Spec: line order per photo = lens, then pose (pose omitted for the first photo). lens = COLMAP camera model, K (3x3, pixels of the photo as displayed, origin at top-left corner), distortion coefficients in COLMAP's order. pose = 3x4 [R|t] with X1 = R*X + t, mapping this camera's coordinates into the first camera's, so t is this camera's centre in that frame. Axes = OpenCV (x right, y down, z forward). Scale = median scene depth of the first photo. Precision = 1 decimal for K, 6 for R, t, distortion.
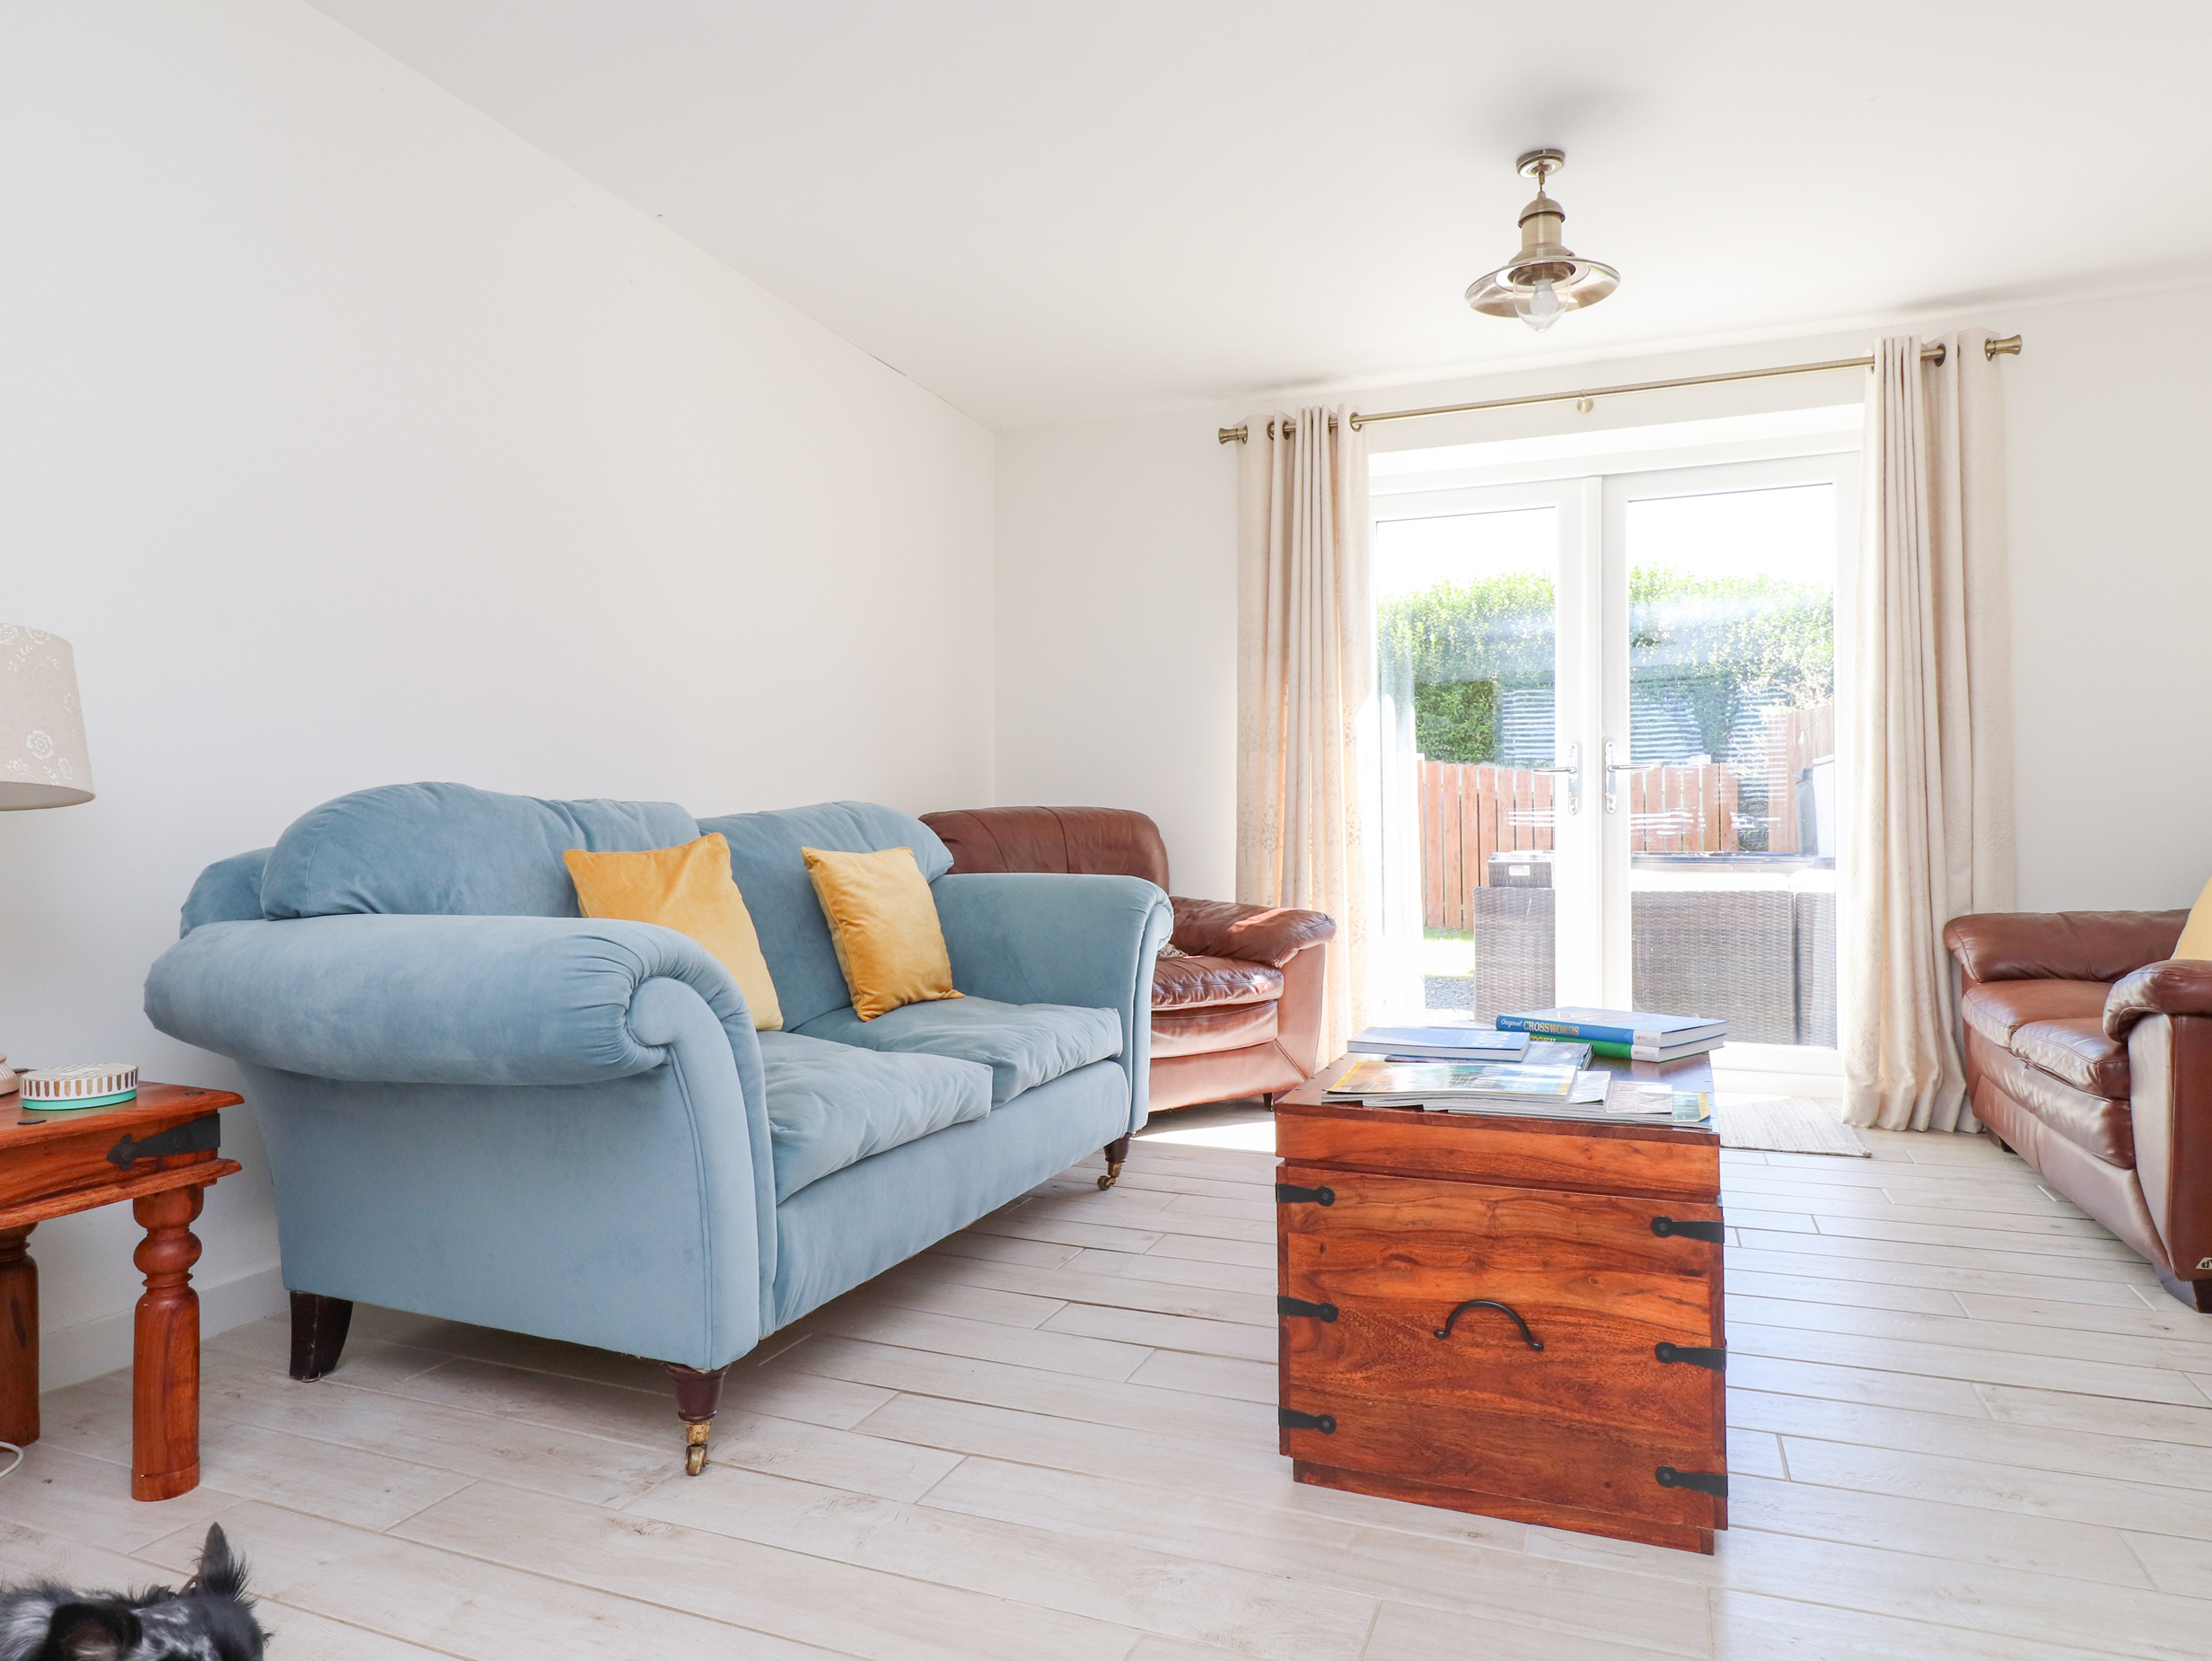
lens RADIAL K [[1382.9, 0, 1093.0], [0, 1382.9, 826.6], [0, 0, 1]] dist [0.002450, -0.005382]
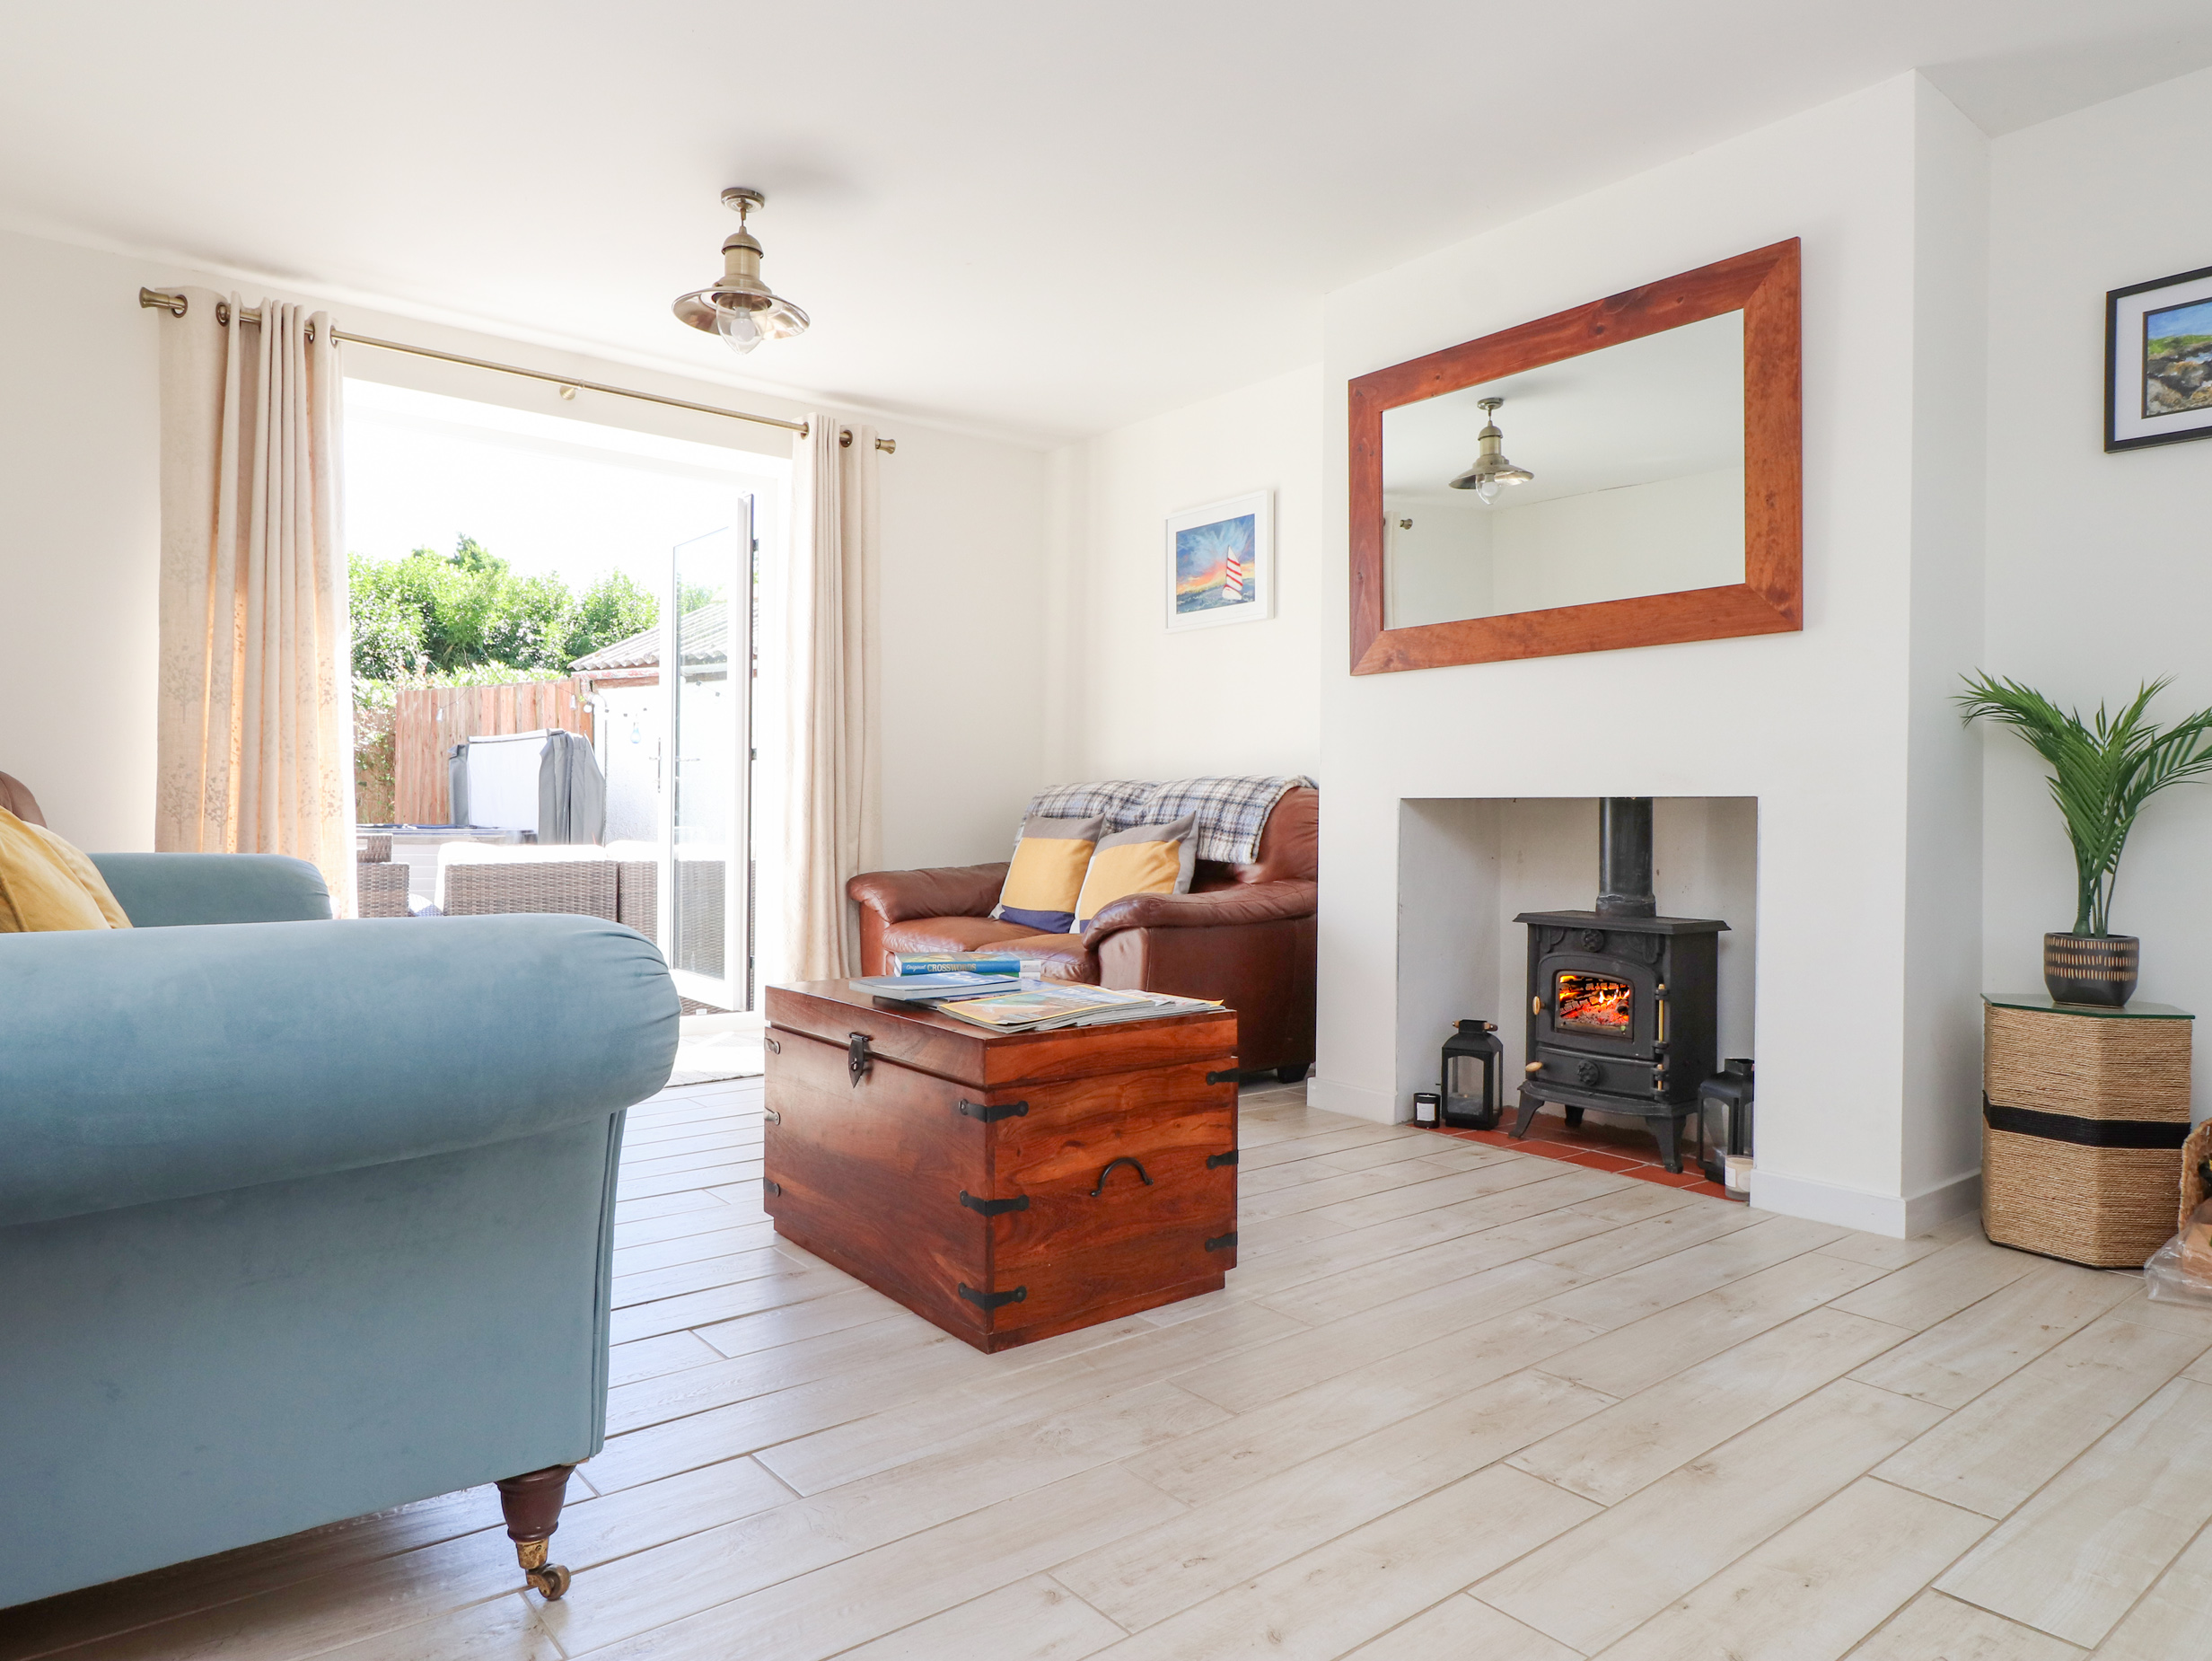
lens RADIAL K [[1382.9, 0, 1099.0], [0, 1382.9, 827.3], [0, 0, 1]] dist [0.002450, -0.005382]
pose [[0.491619, -0.000689, 0.870810, -0.498813], [-0.017164, 0.999798, 0.010481, 0.003144], [-0.870641, -0.020099, 0.491508, 0.201237]]
